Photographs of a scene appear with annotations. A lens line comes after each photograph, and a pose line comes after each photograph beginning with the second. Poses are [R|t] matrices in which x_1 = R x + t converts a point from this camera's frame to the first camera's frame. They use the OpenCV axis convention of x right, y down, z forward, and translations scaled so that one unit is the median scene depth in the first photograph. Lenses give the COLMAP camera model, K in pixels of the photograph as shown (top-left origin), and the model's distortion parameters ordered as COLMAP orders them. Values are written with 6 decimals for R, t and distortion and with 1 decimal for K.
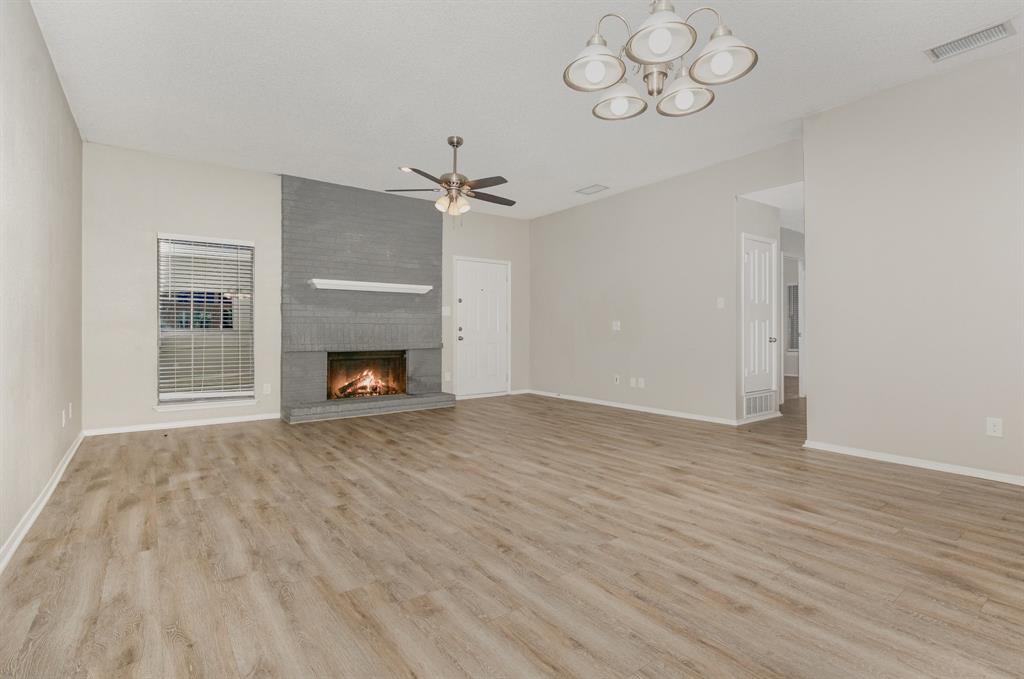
lens RADIAL K [[473.2, 0, 515.2], [0, 473.2, 332.0], [0, 0, 1]] dist [0.002050, -0.000198]
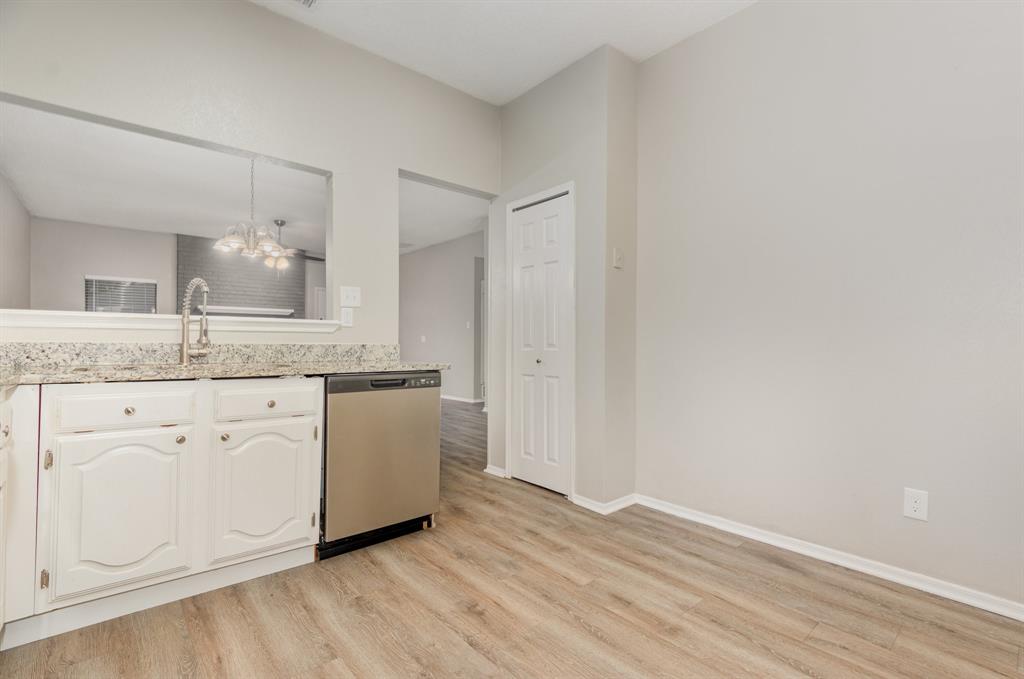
lens RADIAL K [[473.2, 0, 506.7], [0, 473.2, 342.7], [0, 0, 1]] dist [0.002050, -0.000198]
pose [[0.998540, 0.006524, 0.053625, 0.407114], [-0.005614, 0.999838, -0.017108, 0.021576], [-0.053728, 0.016782, 0.998415, -0.467695]]
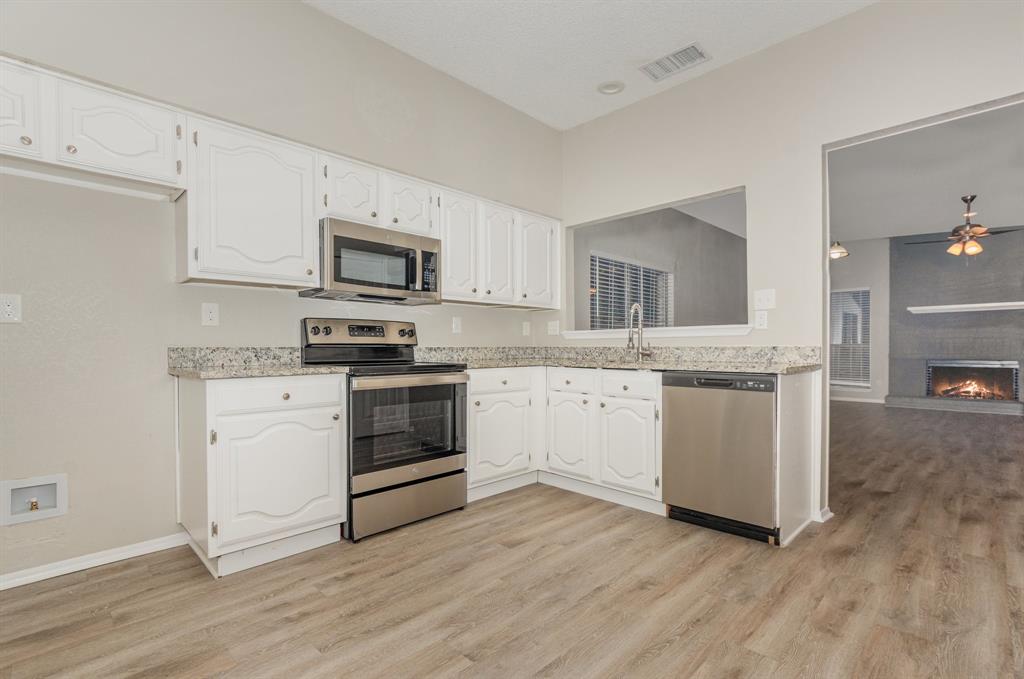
lens RADIAL K [[473.2, 0, 525.7], [0, 473.2, 354.6], [0, 0, 1]] dist [0.002050, -0.000198]
pose [[0.146391, 0.015558, -0.989105, 0.725091], [-0.012552, 0.999825, 0.013869, 0.020687], [0.989147, 0.010384, 0.146560, -0.294128]]
